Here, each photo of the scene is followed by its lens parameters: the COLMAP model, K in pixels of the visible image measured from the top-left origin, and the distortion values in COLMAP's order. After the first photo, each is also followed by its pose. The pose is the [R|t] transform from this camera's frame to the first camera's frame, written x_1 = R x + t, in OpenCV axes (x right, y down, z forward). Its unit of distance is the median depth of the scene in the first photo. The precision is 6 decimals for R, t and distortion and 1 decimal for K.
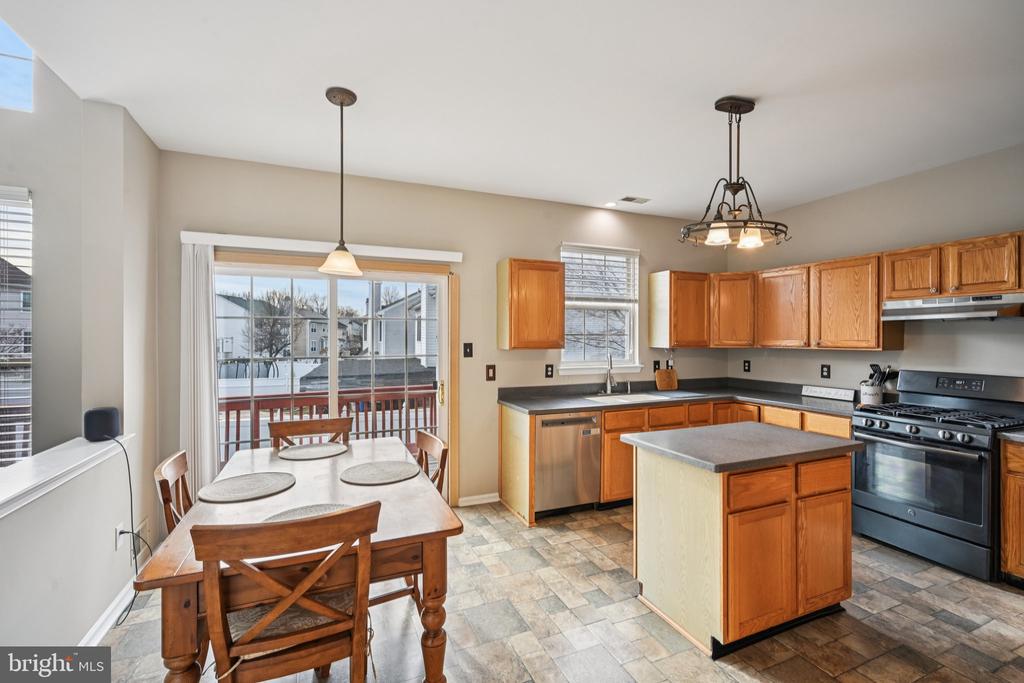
lens RADIAL K [[440.5, 0, 511.8], [0, 440.5, 334.4], [0, 0, 1]] dist [0.000185, -0.000016]
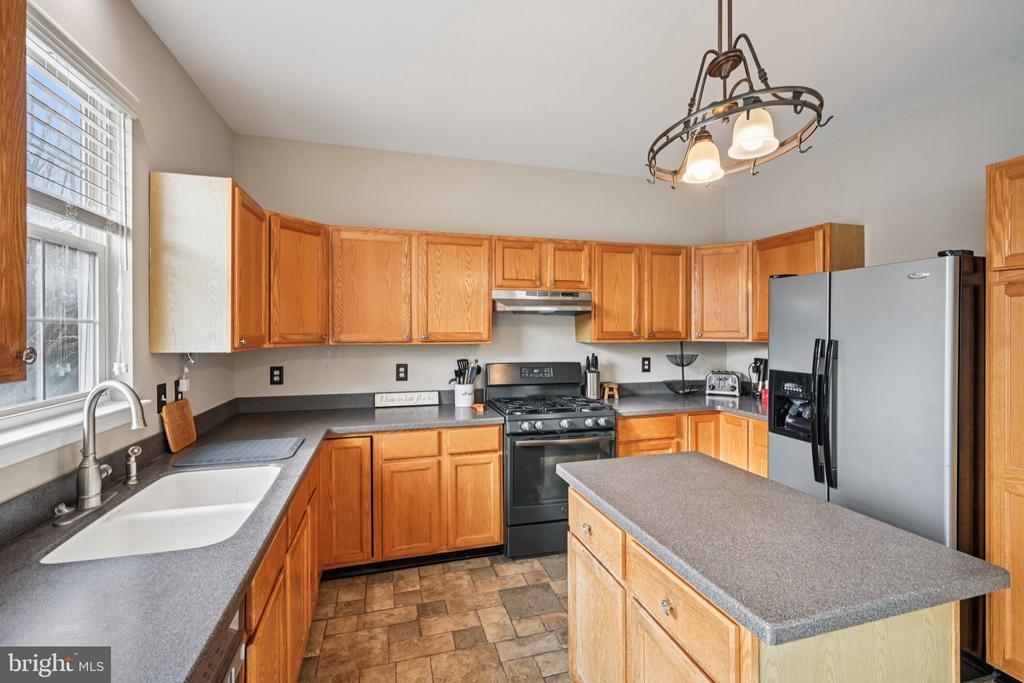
lens RADIAL K [[440.5, 0, 511.8], [0, 440.5, 334.4], [0, 0, 1]] dist [0.000185, -0.000016]
pose [[0.121177, -0.006752, 0.992608, -0.052129], [-0.005964, 0.999954, 0.007530, 0.009389], [-0.992613, -0.006832, 0.121131, 0.754705]]
